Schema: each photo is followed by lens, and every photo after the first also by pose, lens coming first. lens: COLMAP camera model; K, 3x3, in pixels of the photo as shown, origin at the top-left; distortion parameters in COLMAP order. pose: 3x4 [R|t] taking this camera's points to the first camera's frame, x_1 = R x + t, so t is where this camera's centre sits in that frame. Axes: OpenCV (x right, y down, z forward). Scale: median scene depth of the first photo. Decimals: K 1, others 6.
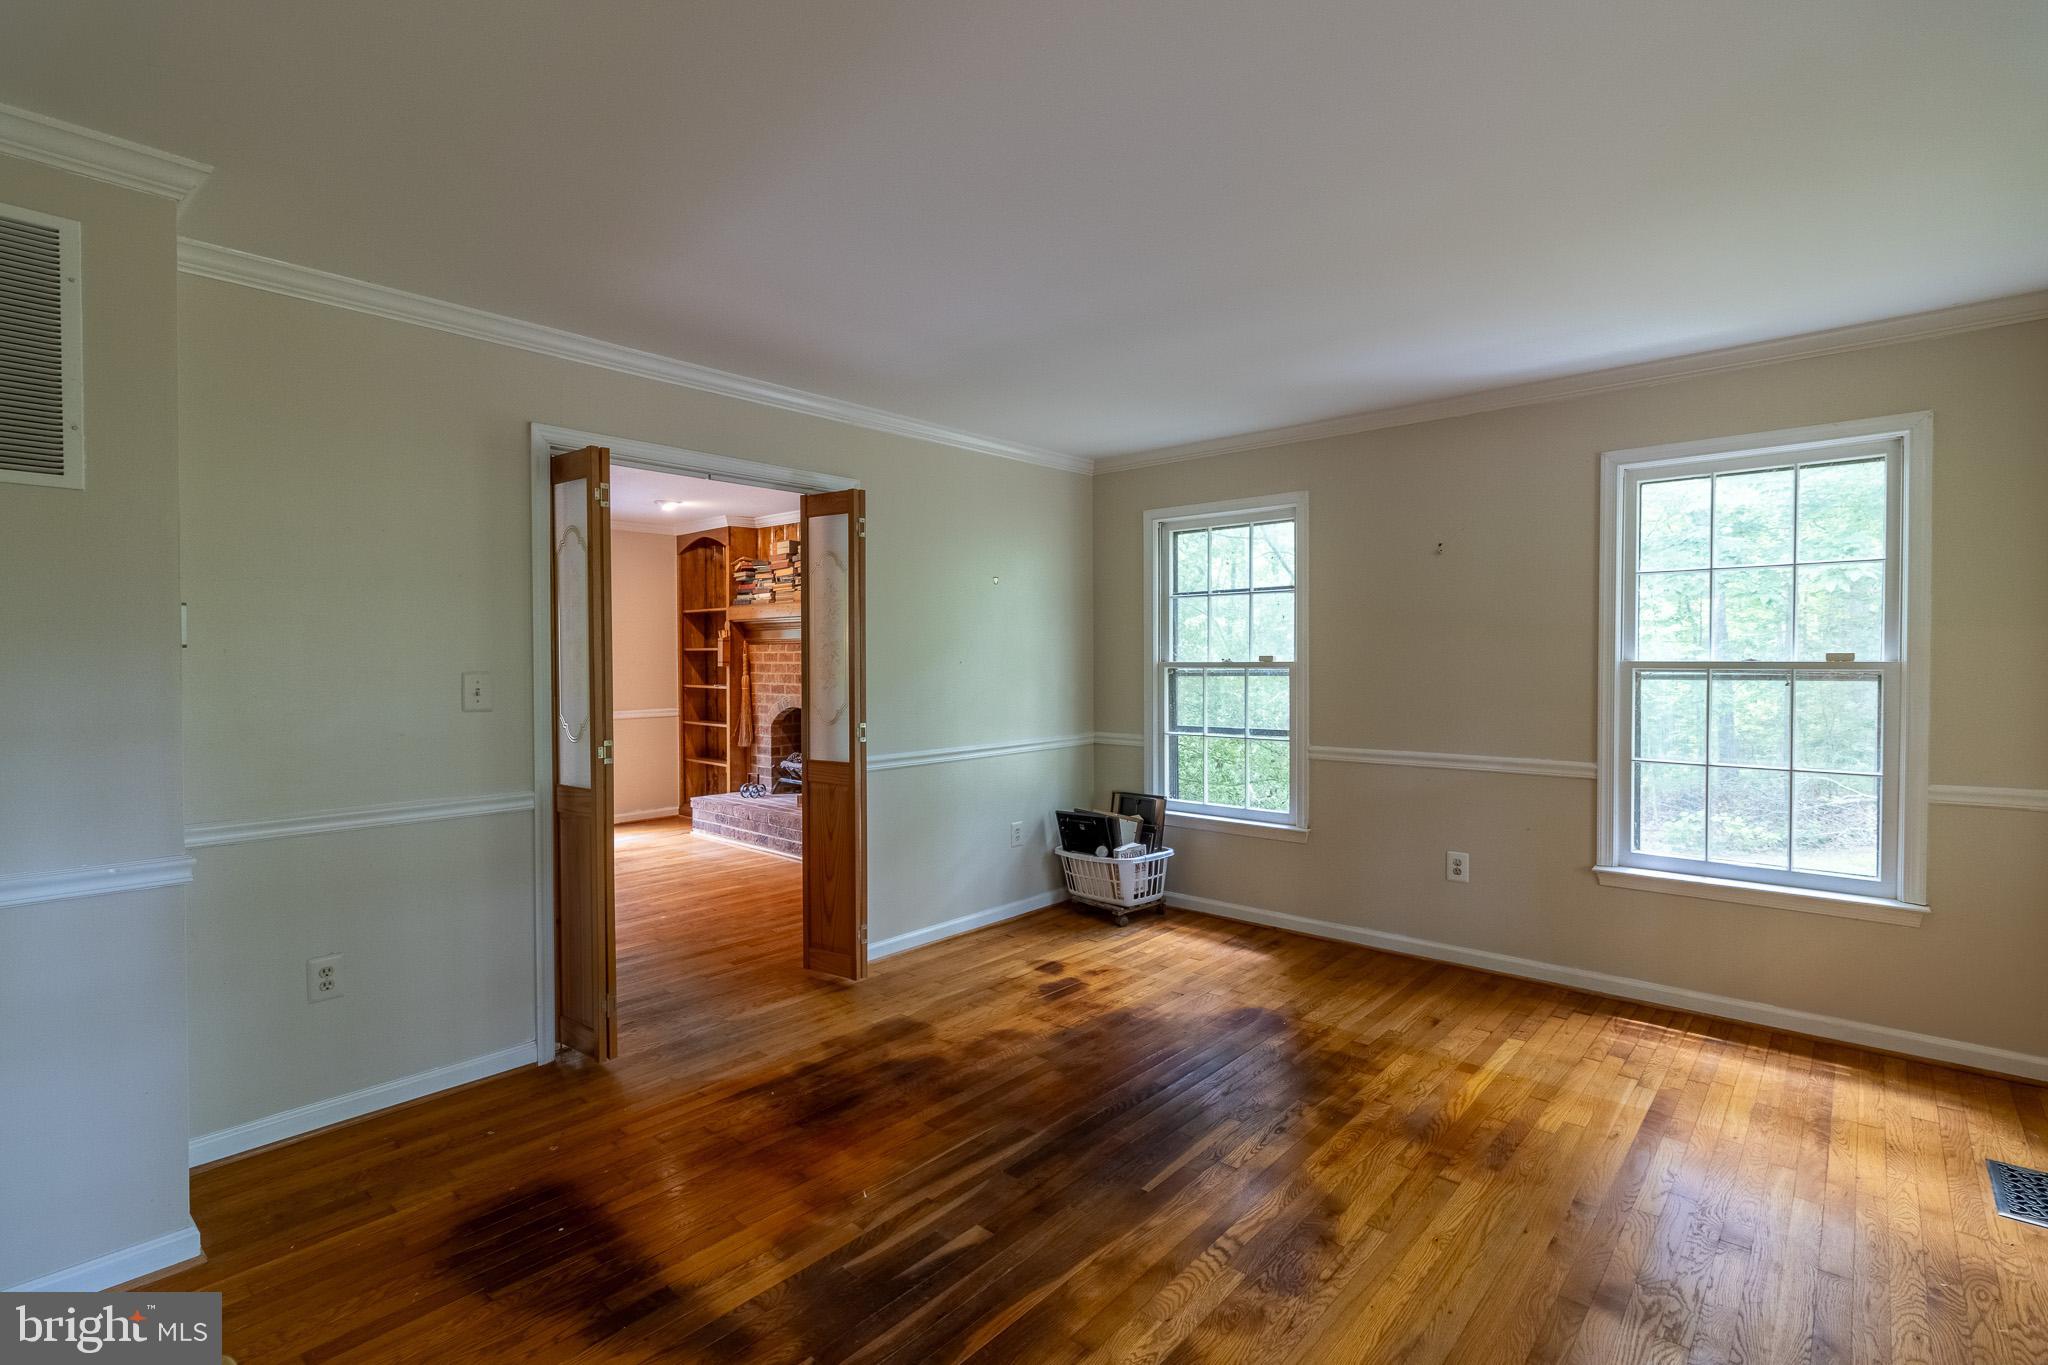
lens RADIAL K [[936.0, 0, 1029.4], [0, 936.0, 677.1], [0, 0, 1]] dist [0.014094, -0.000647]
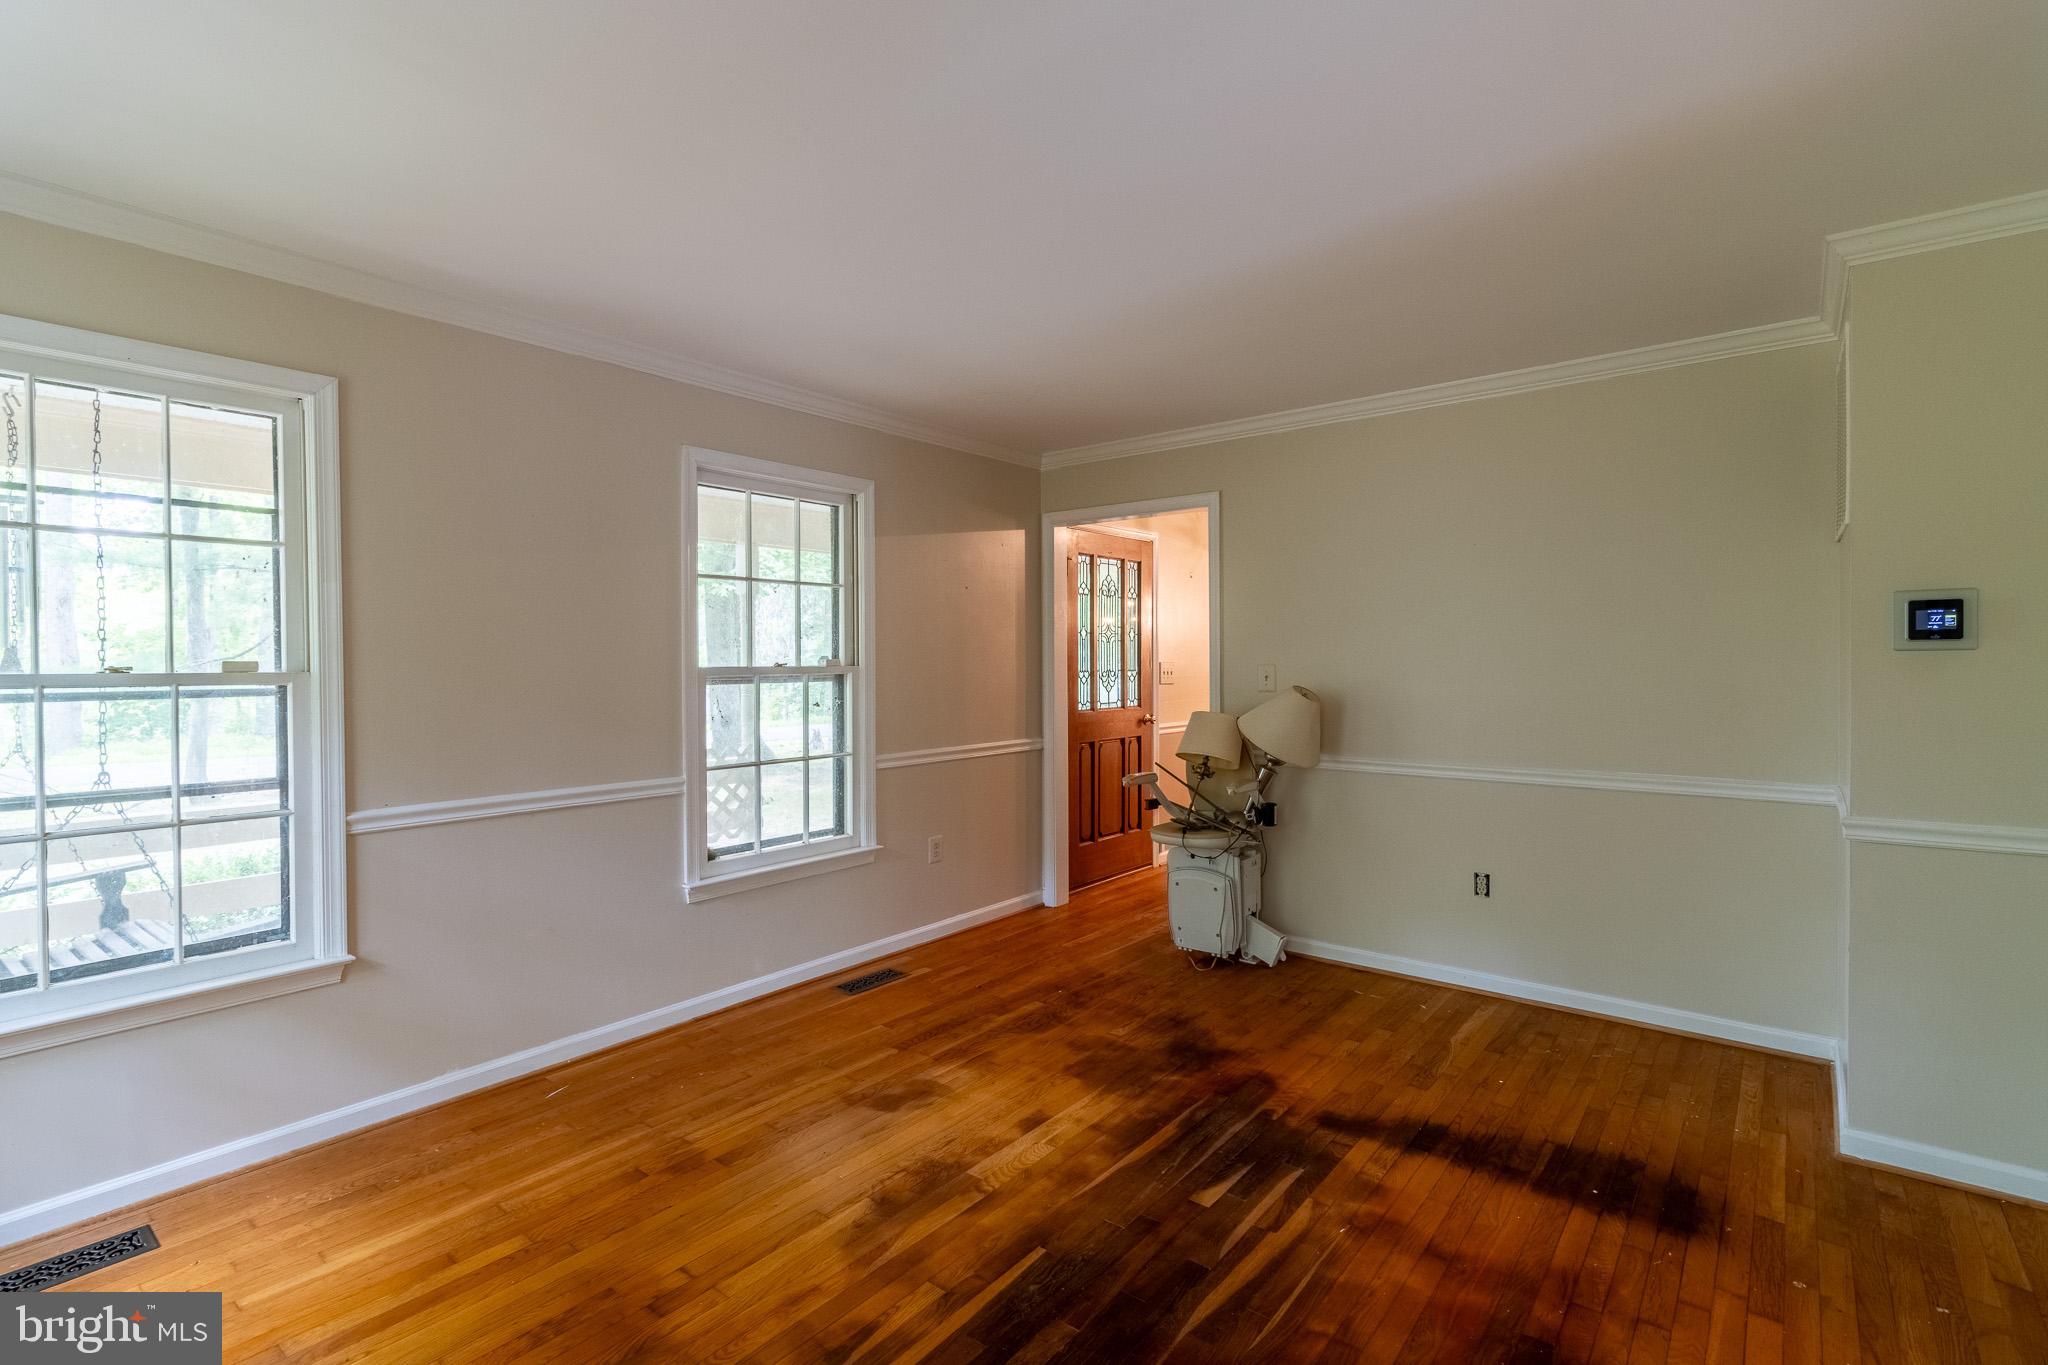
lens RADIAL K [[936.0, 0, 1033.3], [0, 936.0, 674.1], [0, 0, 1]] dist [0.014094, -0.000647]
pose [[-0.998660, 0.009734, -0.050823, 0.187285], [0.008178, 0.999494, 0.030727, -0.035441], [0.051097, 0.030271, -0.998235, 2.047360]]
